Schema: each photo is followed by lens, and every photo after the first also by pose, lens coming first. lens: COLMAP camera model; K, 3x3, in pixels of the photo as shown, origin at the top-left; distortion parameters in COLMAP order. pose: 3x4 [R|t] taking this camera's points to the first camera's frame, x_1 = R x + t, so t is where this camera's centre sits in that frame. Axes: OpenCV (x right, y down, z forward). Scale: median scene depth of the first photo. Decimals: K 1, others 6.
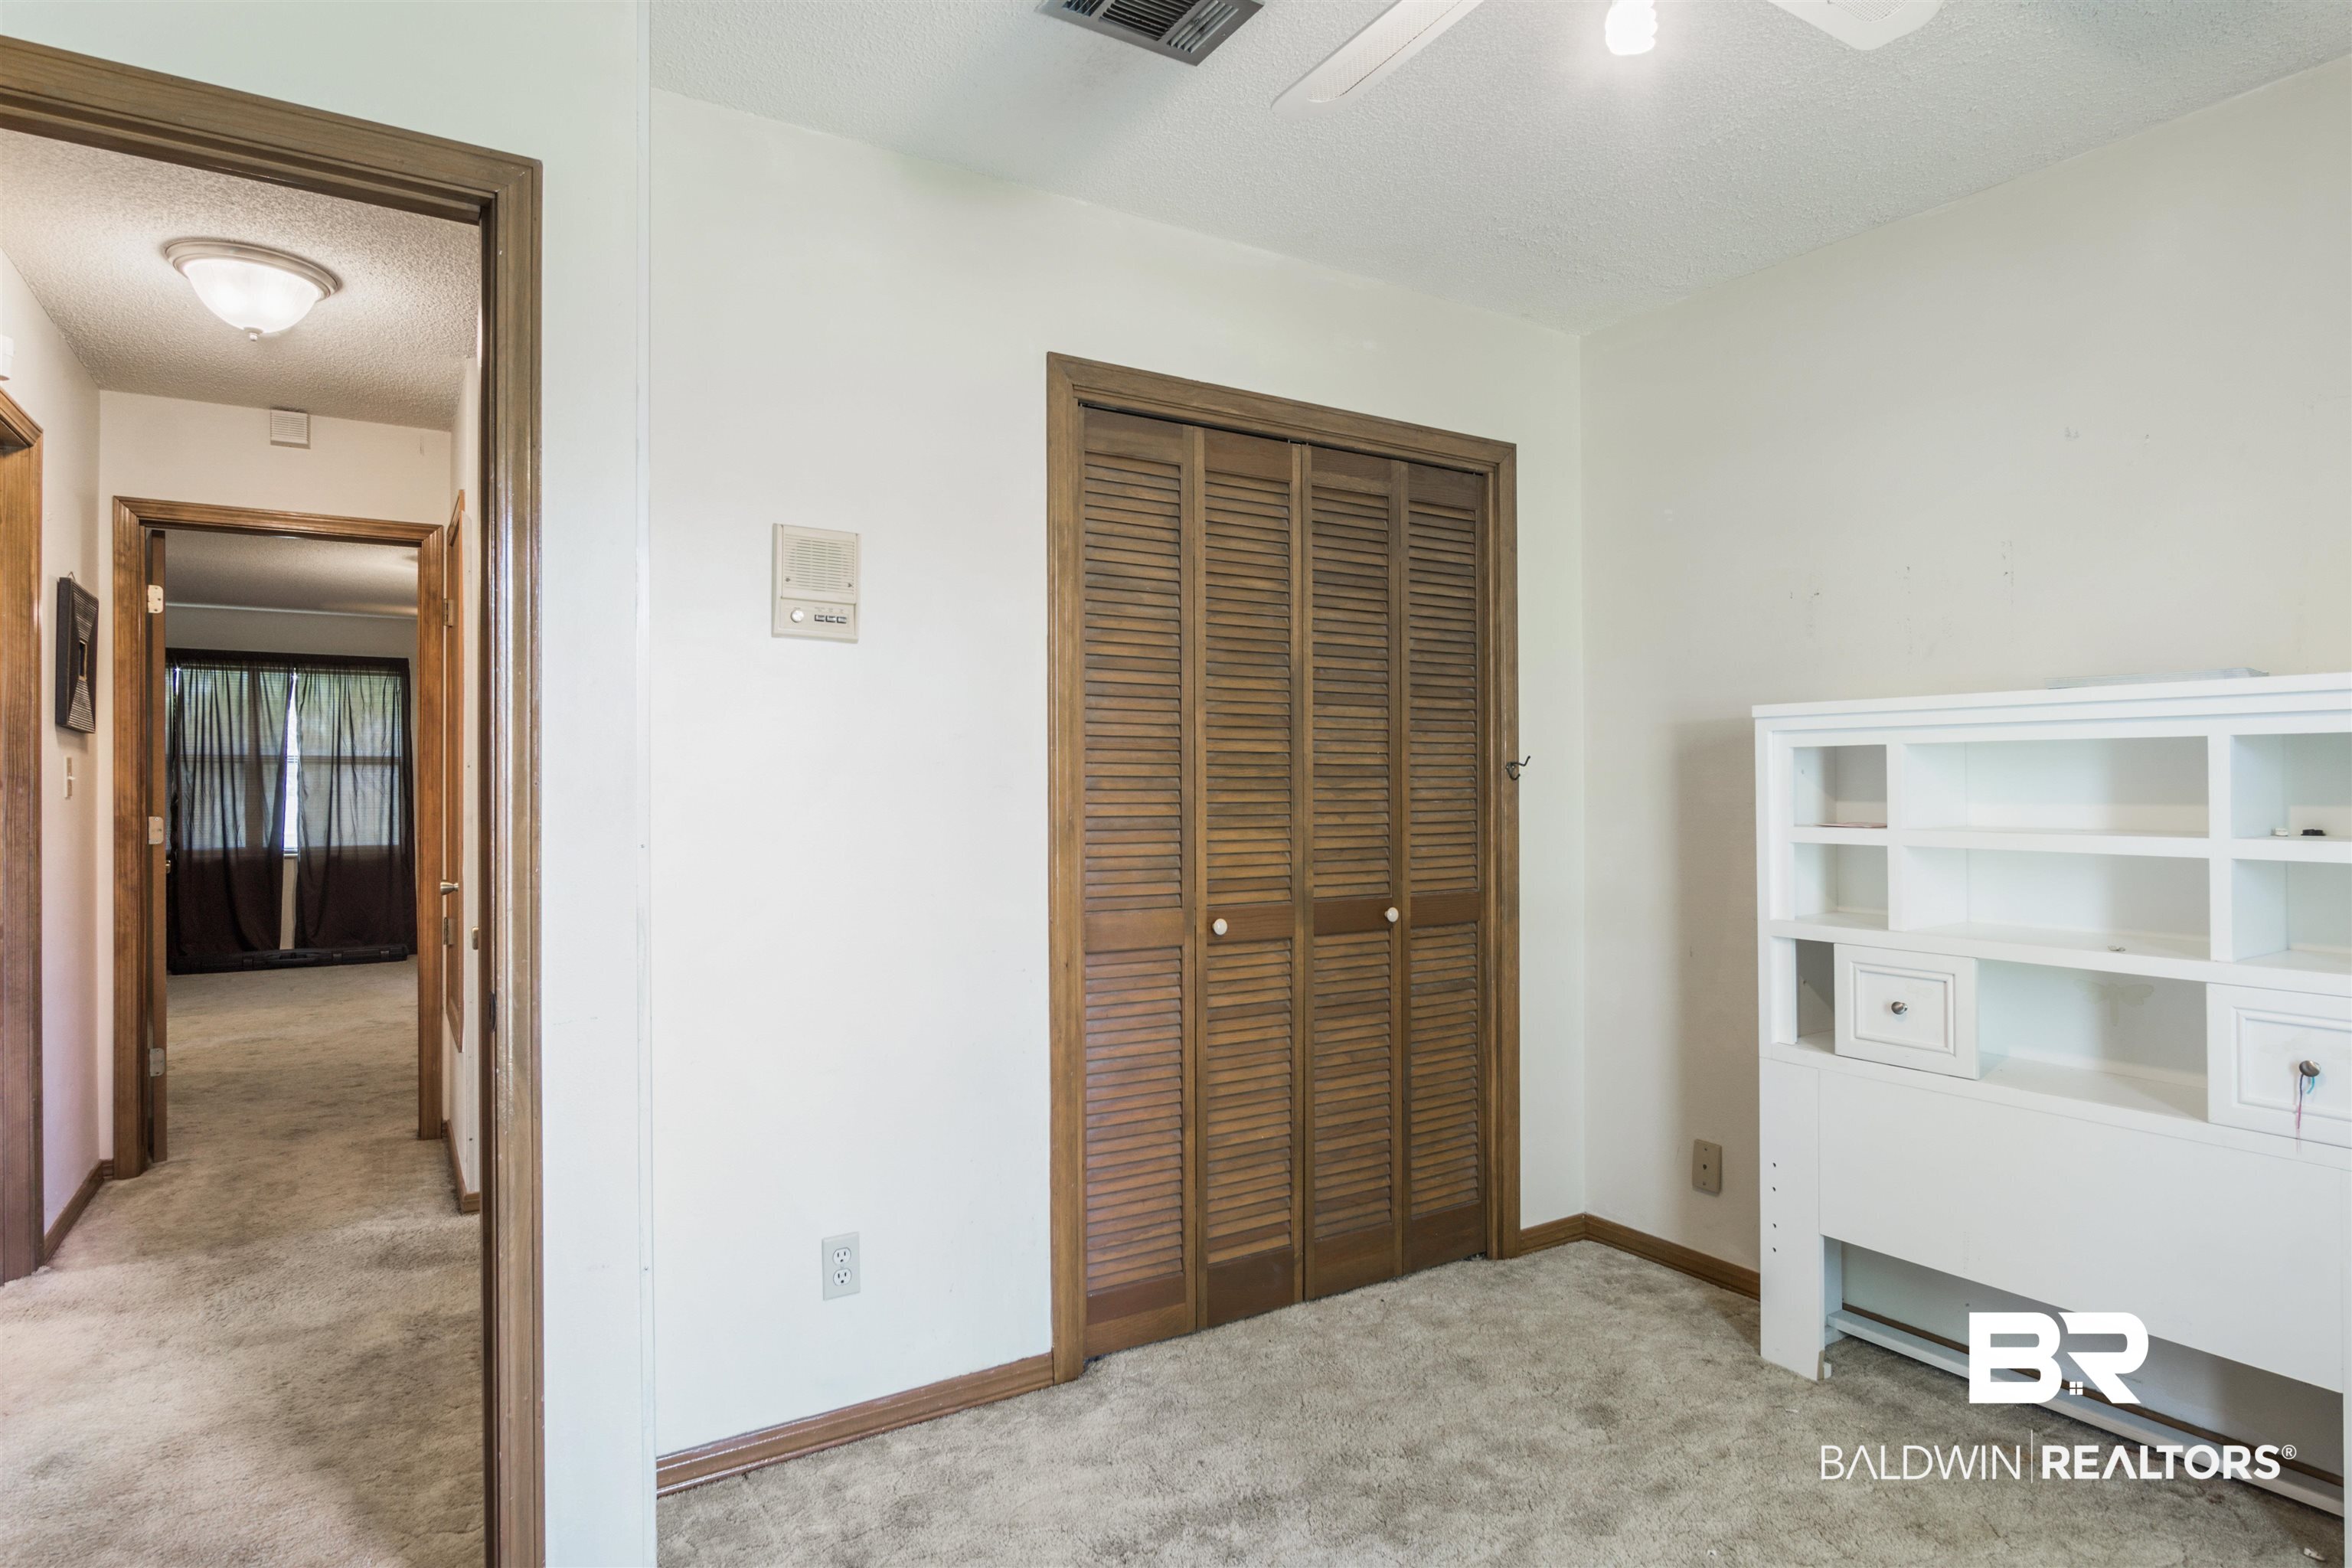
lens RADIAL K [[1263.9, 0, 1168.3], [0, 1263.9, 784.6], [0, 0, 1]] dist [-0.011801, -0.000554]
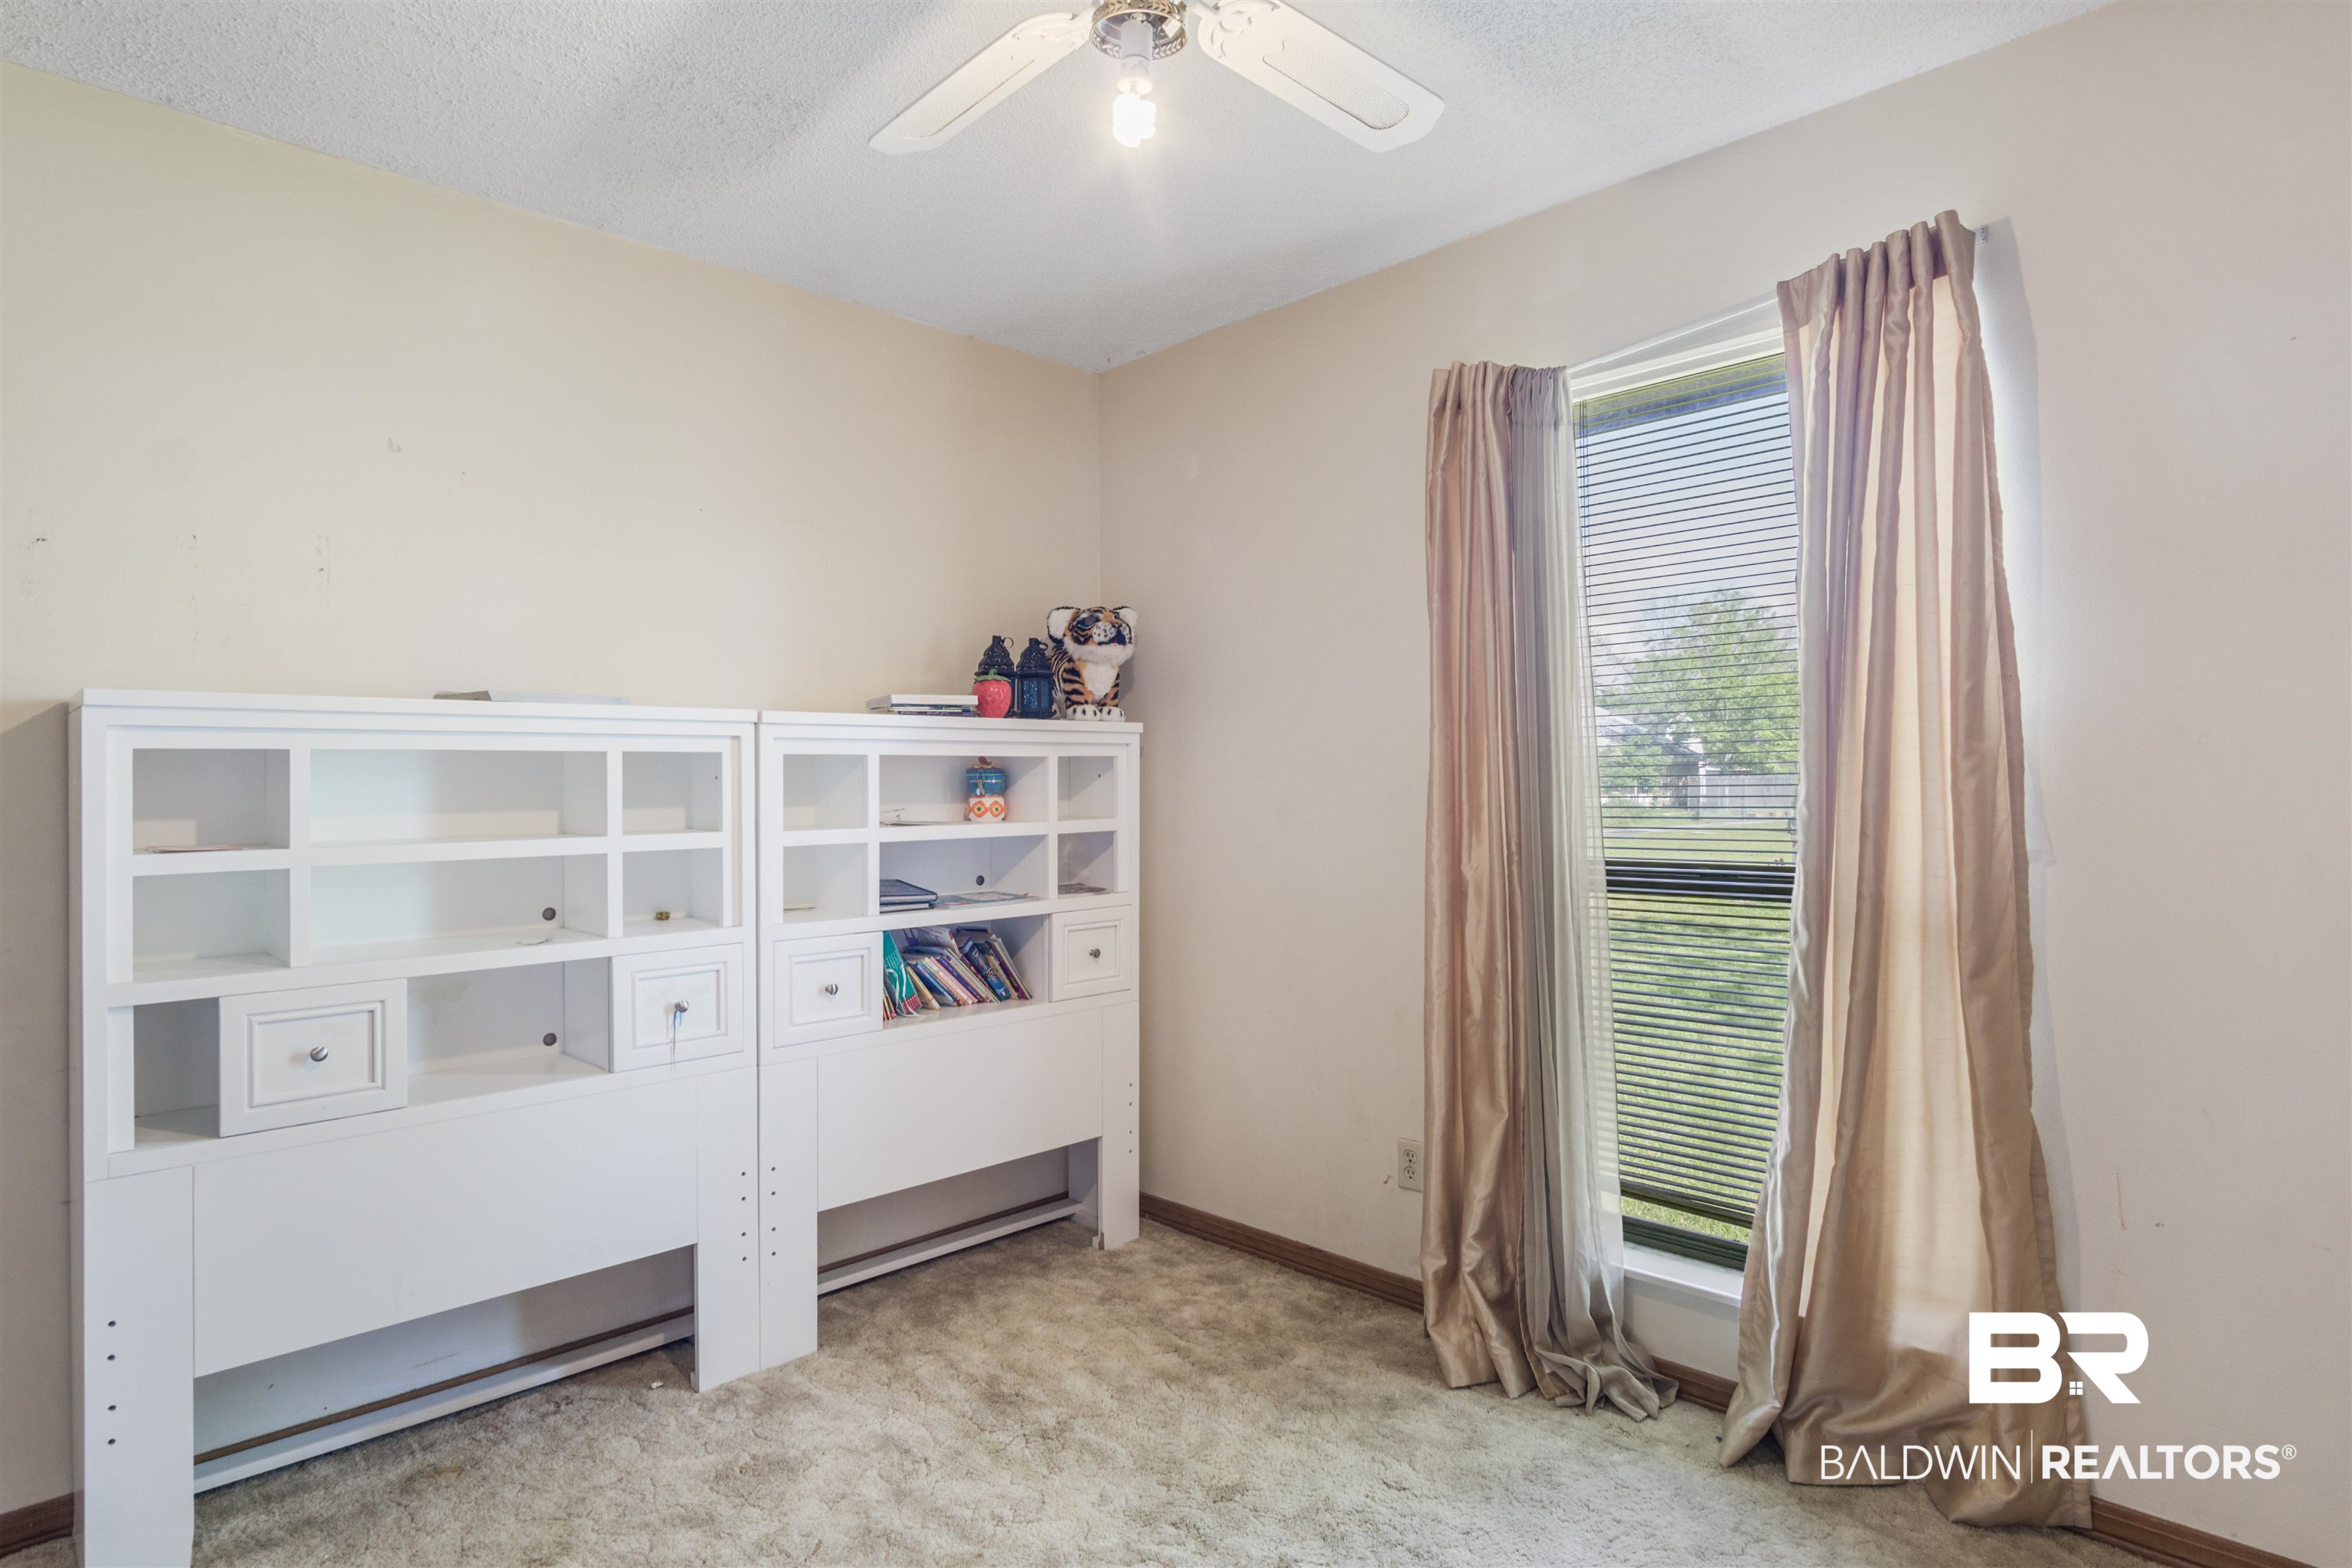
lens RADIAL K [[1263.9, 0, 1169.2], [0, 1263.9, 774.4], [0, 0, 1]] dist [-0.011801, -0.000554]
pose [[-0.205499, 0.006511, 0.978636, -0.381911], [0.015318, 0.999877, -0.003436, -0.003750], [-0.978537, 0.014285, -0.205574, 0.592483]]
